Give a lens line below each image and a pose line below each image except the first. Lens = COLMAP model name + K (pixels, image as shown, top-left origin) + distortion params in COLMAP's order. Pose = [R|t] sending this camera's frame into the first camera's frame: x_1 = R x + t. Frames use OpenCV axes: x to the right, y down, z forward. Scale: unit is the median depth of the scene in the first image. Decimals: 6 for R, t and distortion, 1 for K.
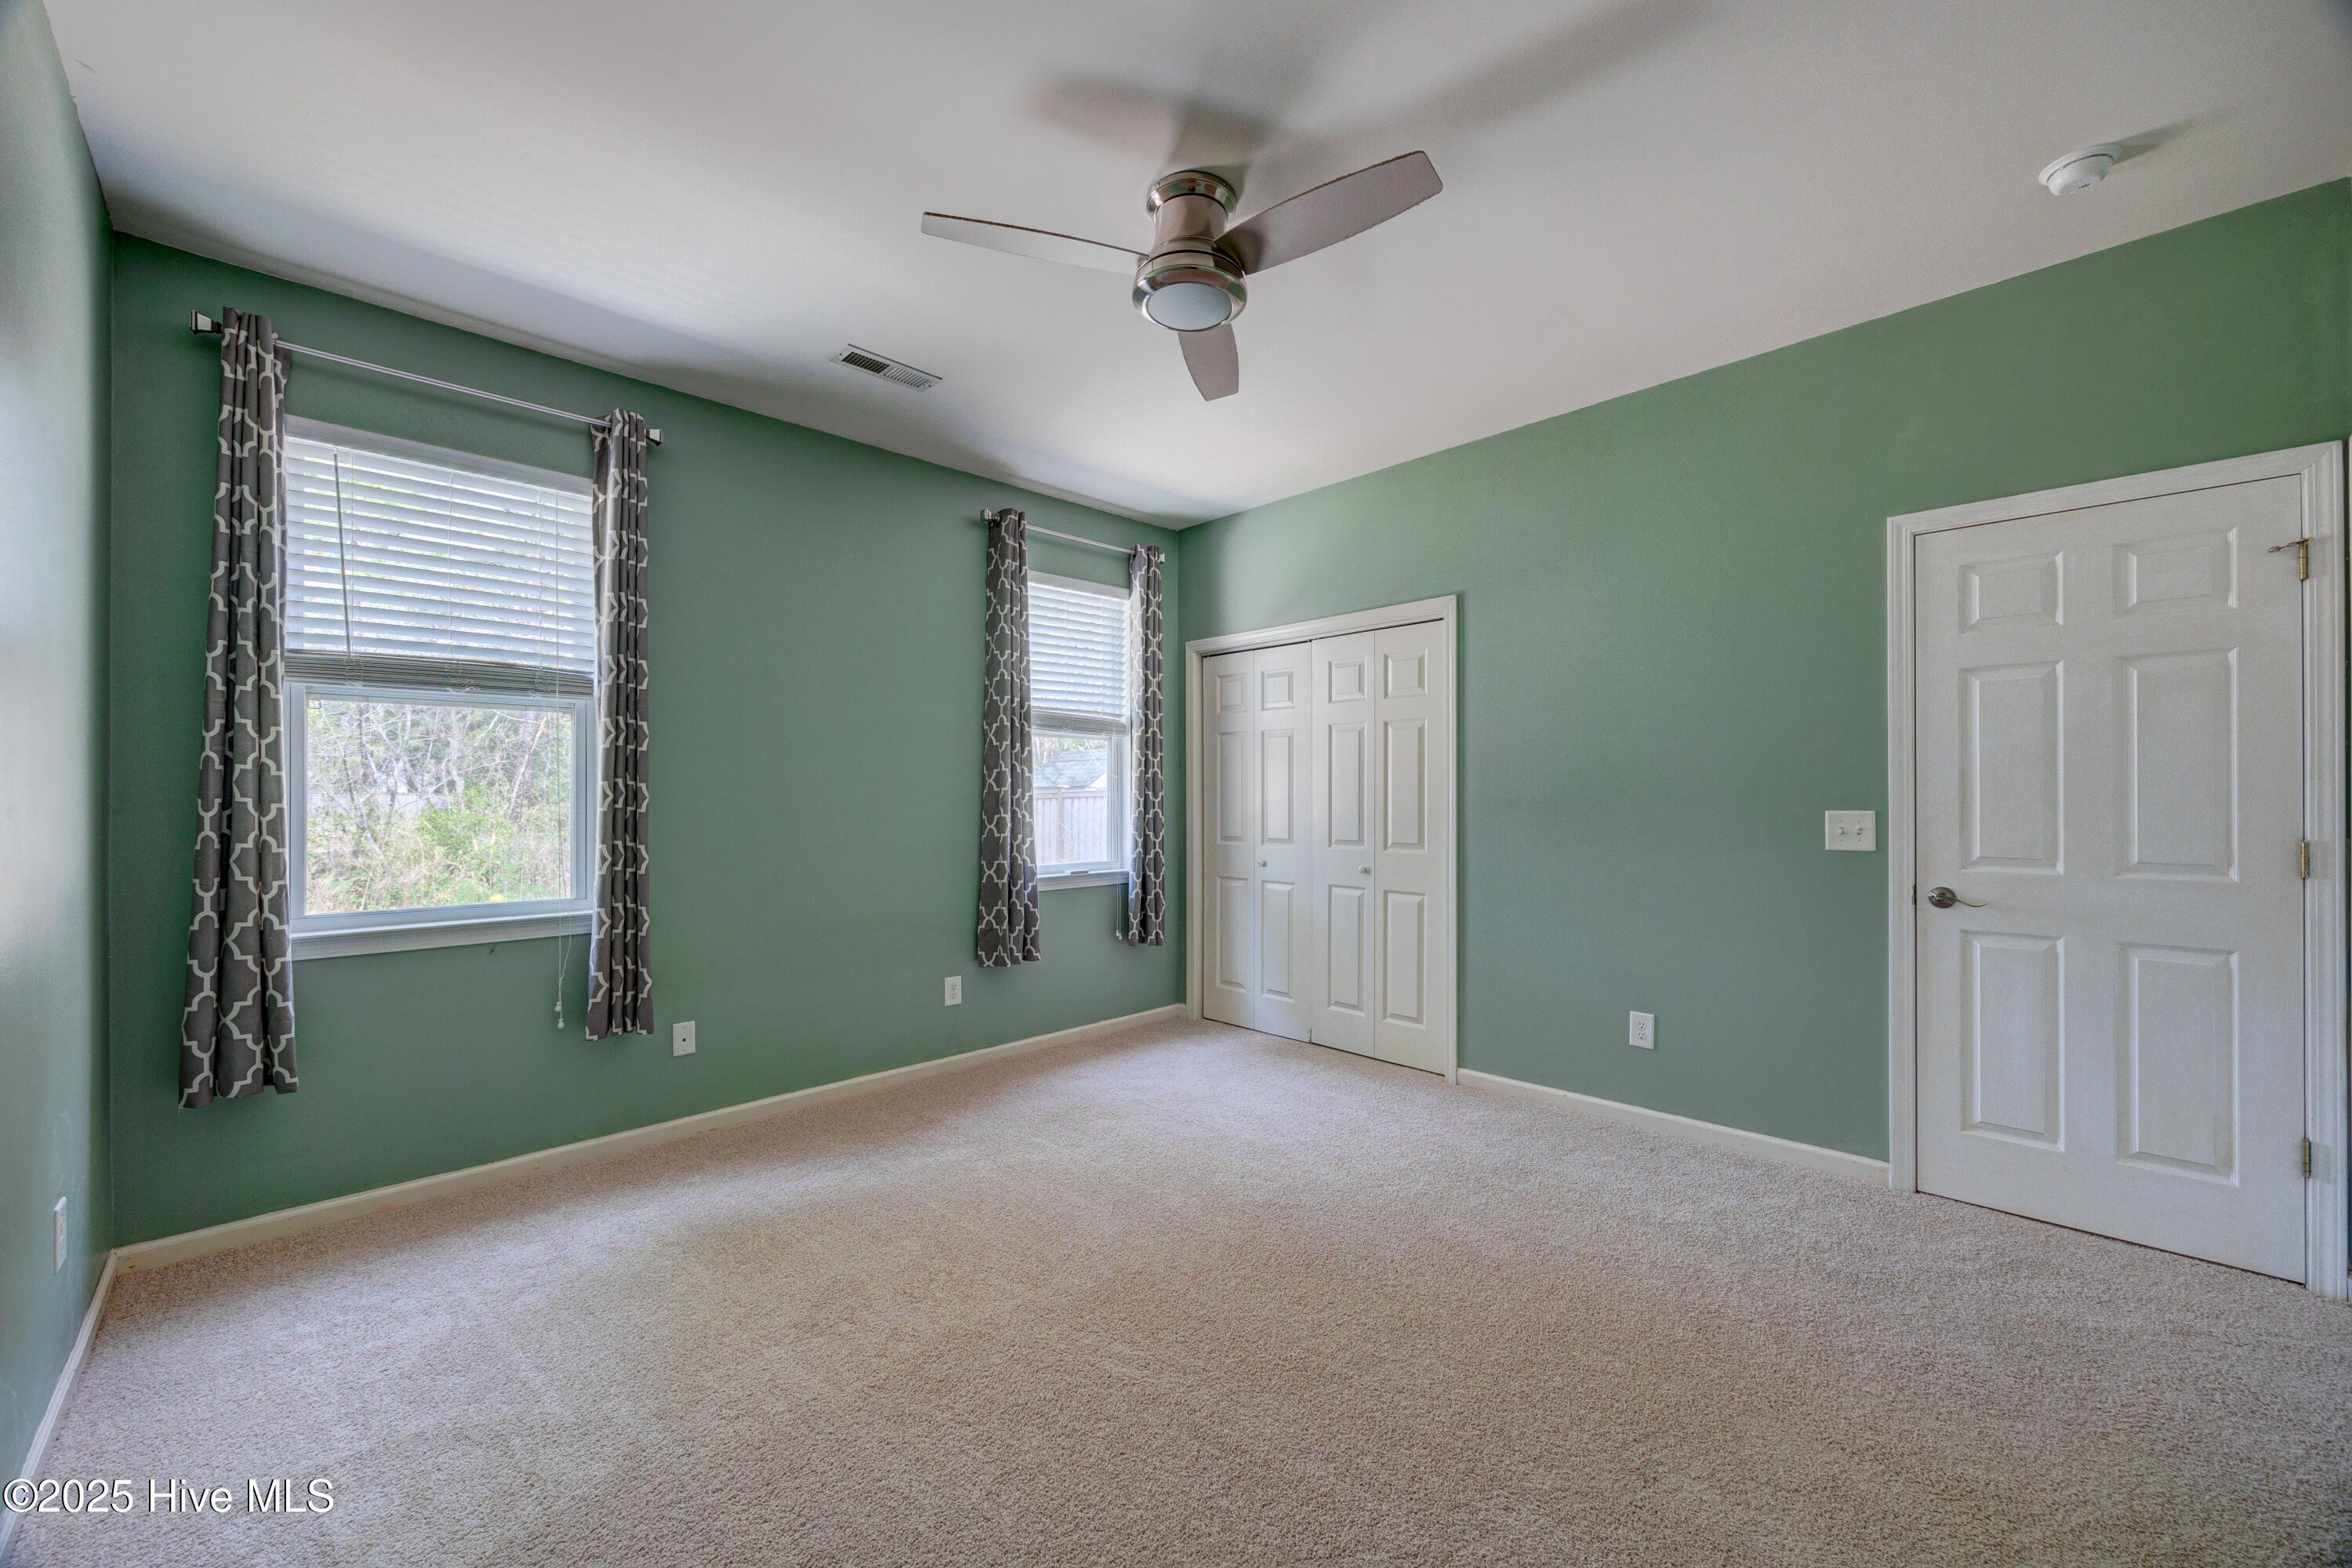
lens RADIAL K [[916.1, 0, 1168.6], [0, 916.1, 788.6], [0, 0, 1]] dist [-0.004303, -0.000368]
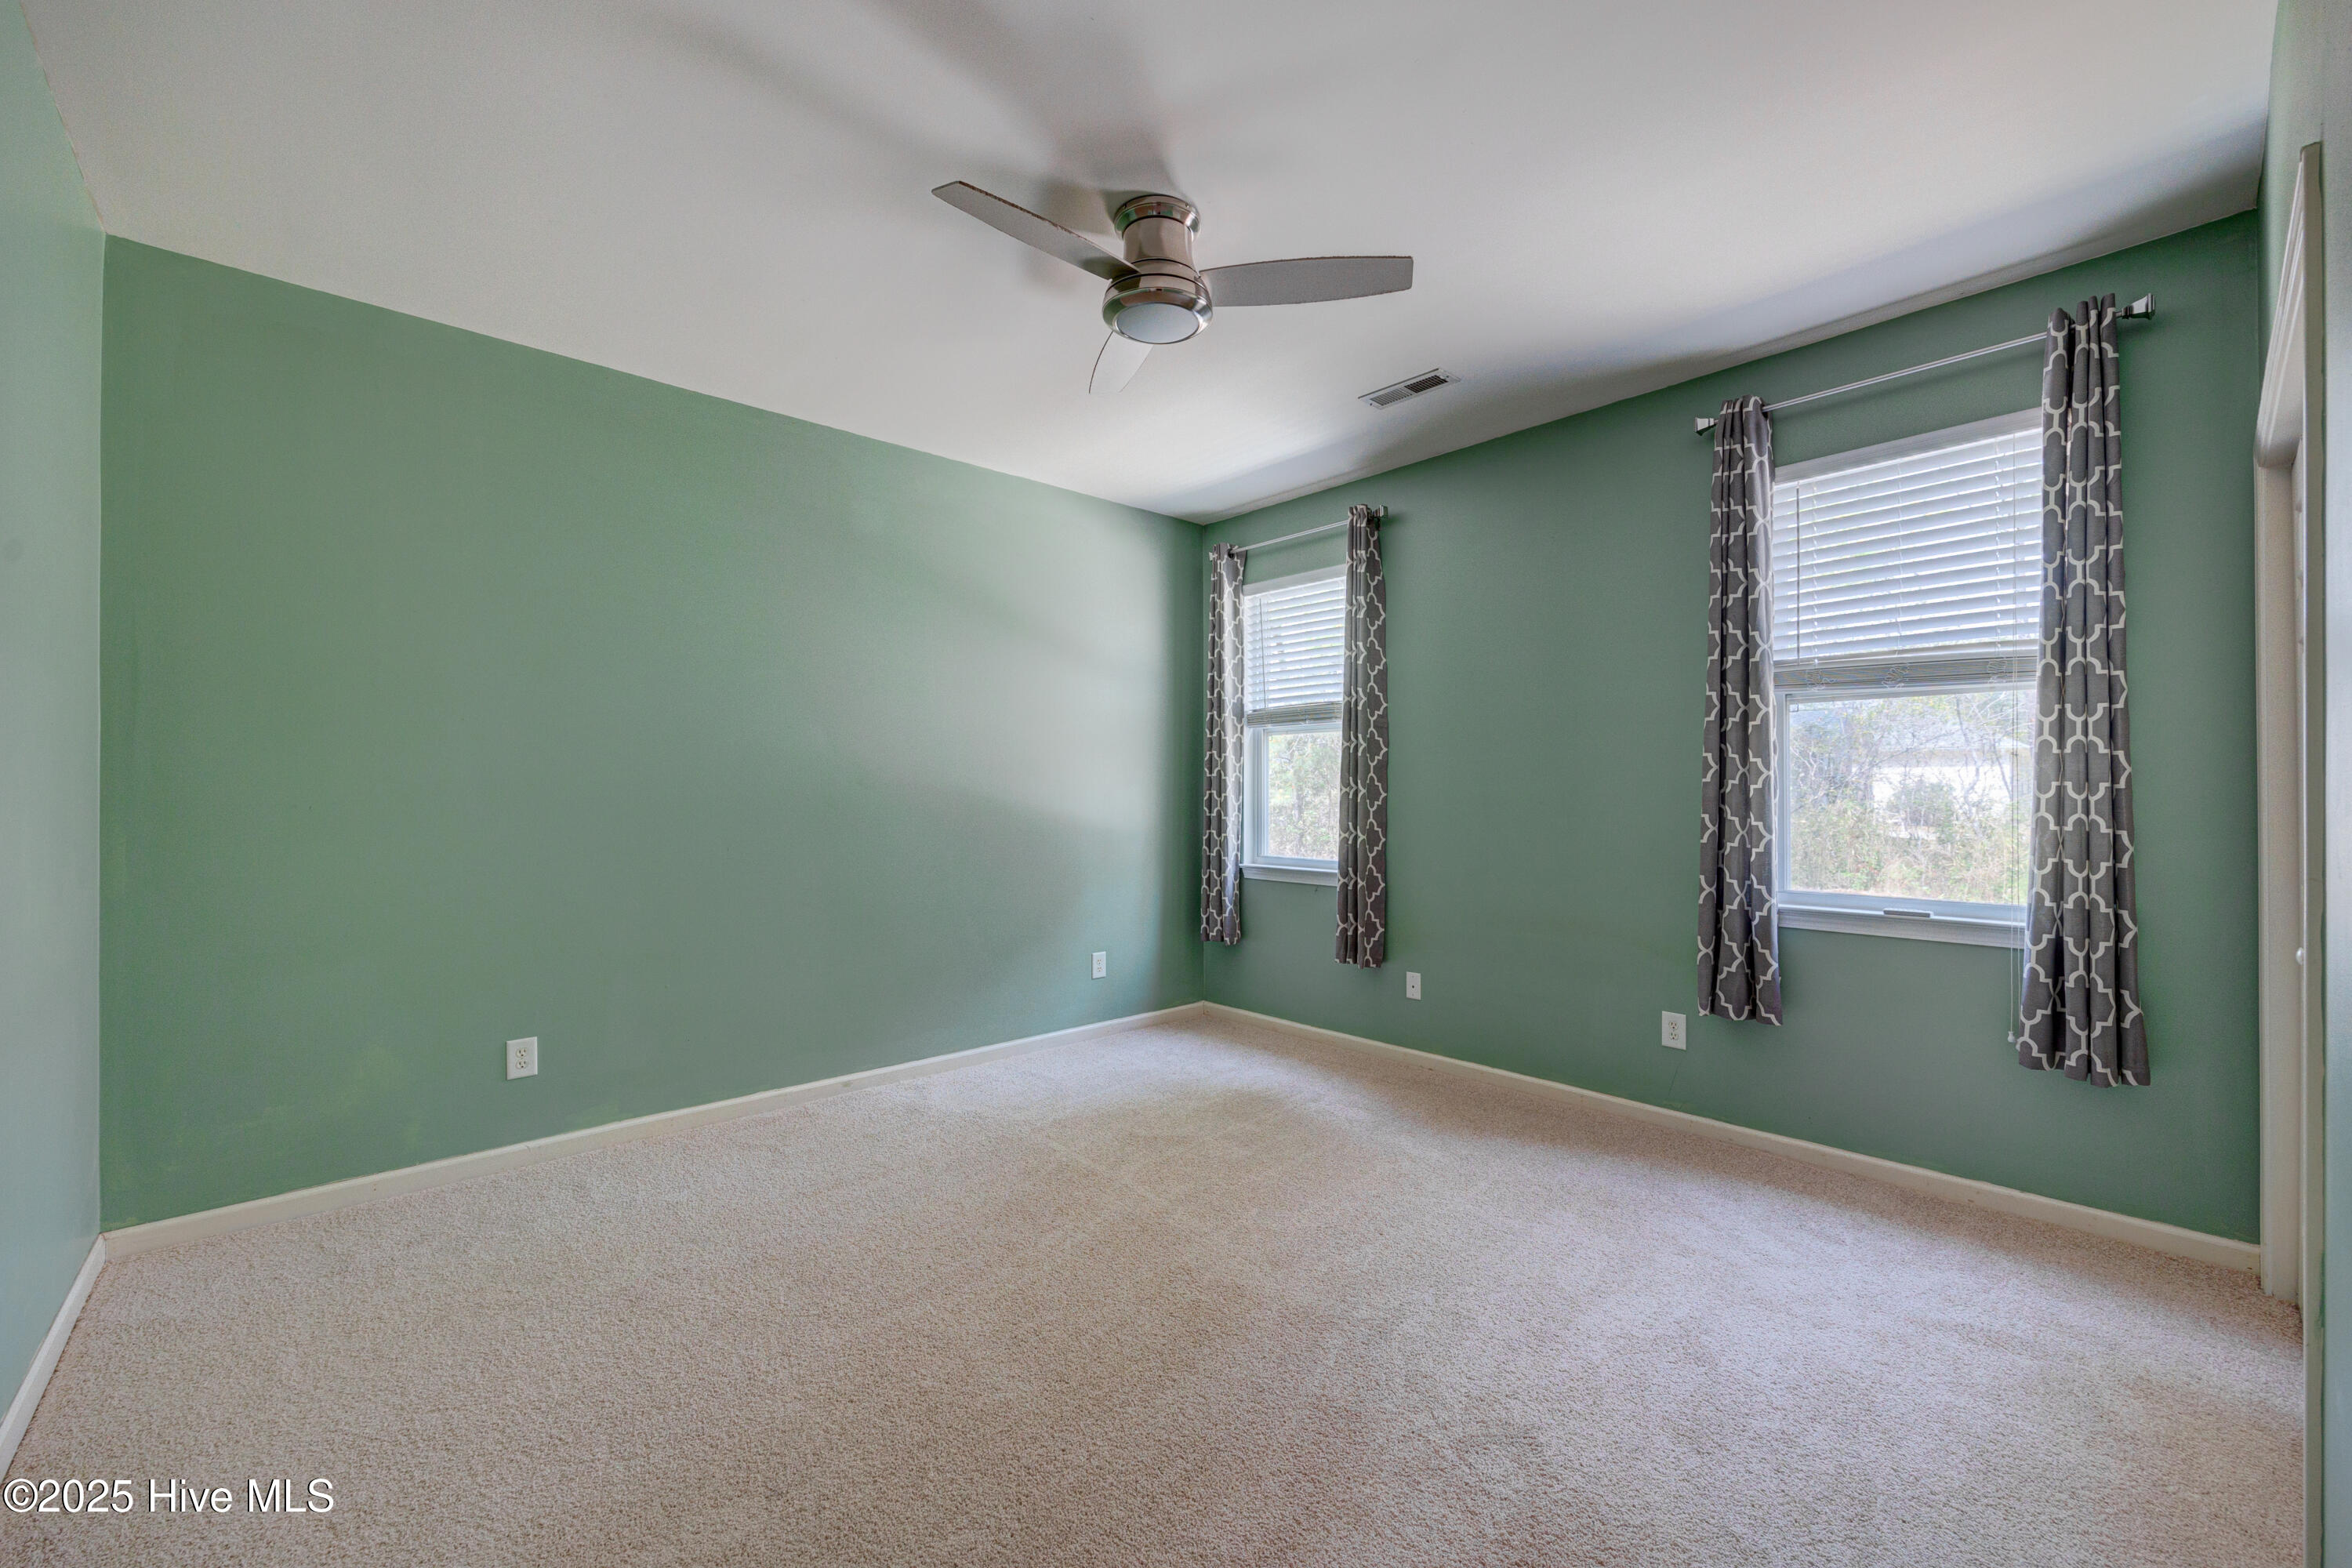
lens RADIAL K [[916.1, 0, 1173.4], [0, 916.1, 781.2], [0, 0, 1]] dist [-0.004303, -0.000368]
pose [[-0.029508, -0.007104, -0.999539, 0.588803], [0.009634, 0.999926, -0.007391, 0.002329], [0.999518, -0.009848, -0.029437, 0.583139]]
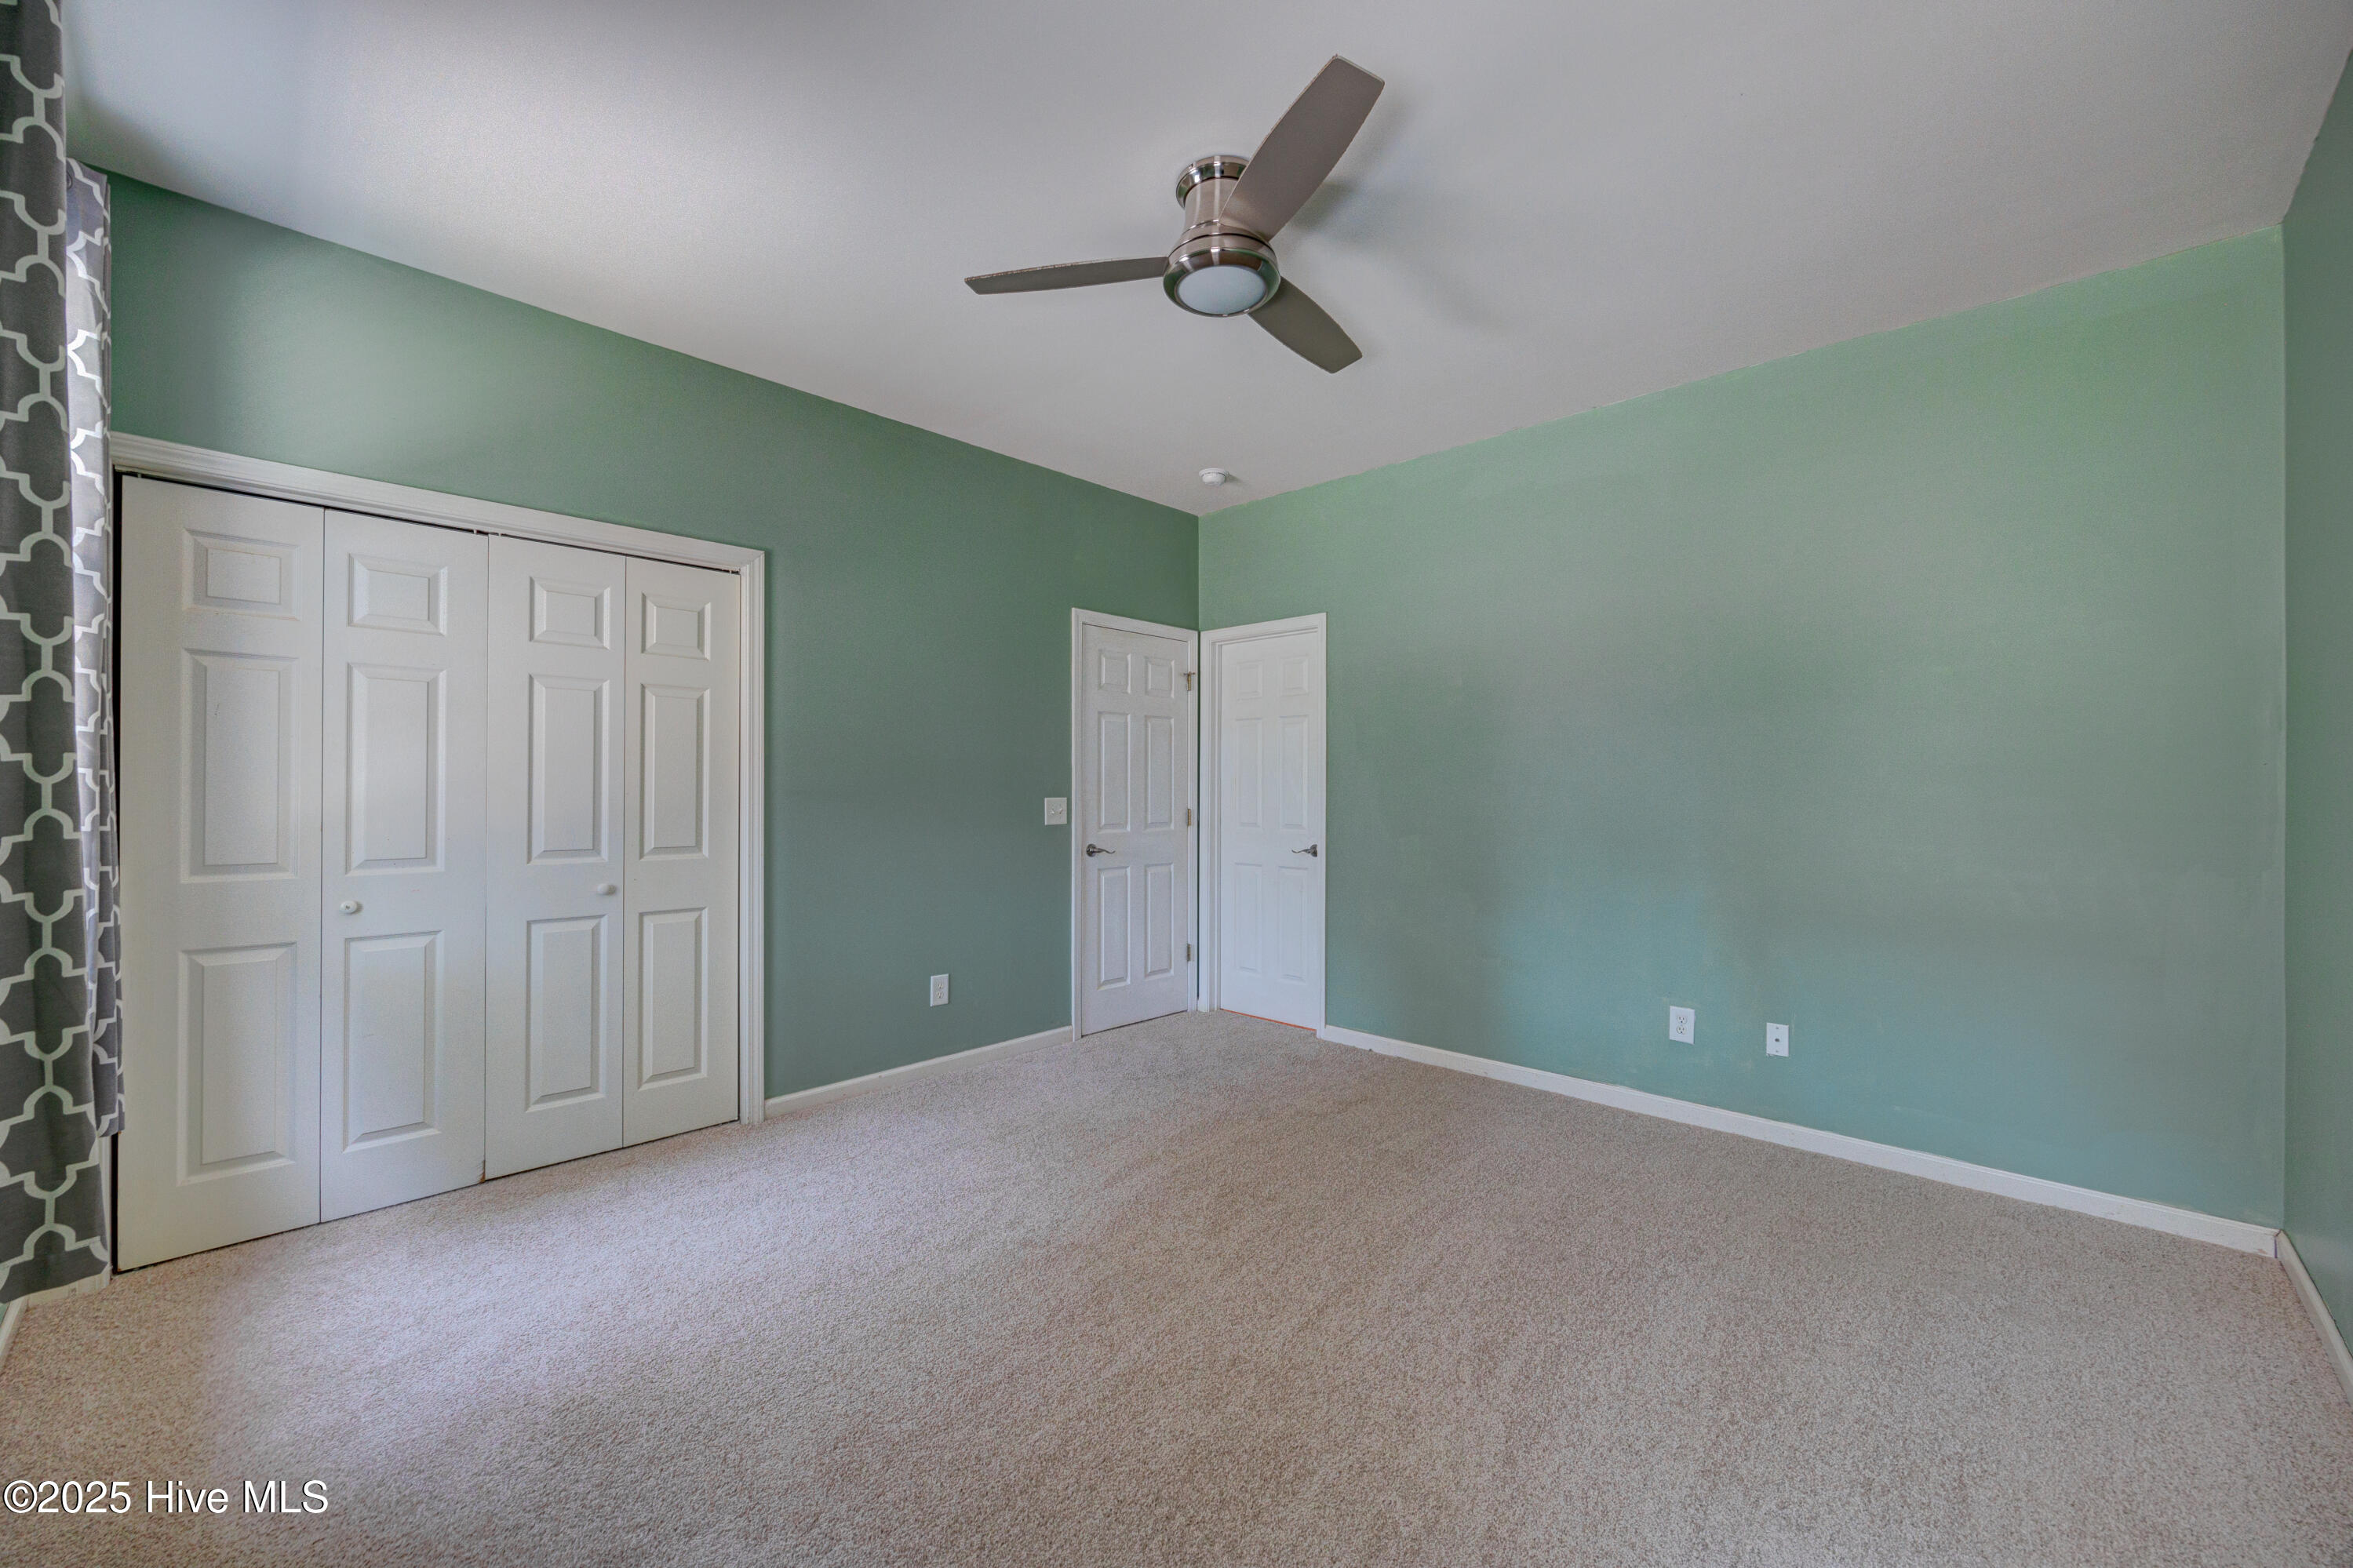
lens RADIAL K [[916.4, 0, 1190.3], [0, 916.4, 790.0], [0, 0, 1]] dist [-0.004303, -0.000368]
pose [[-0.050065, 0.006184, 0.998727, -0.645868], [-0.006534, 0.999957, -0.006519, 0.017021], [-0.998725, -0.006852, -0.050022, 0.735295]]
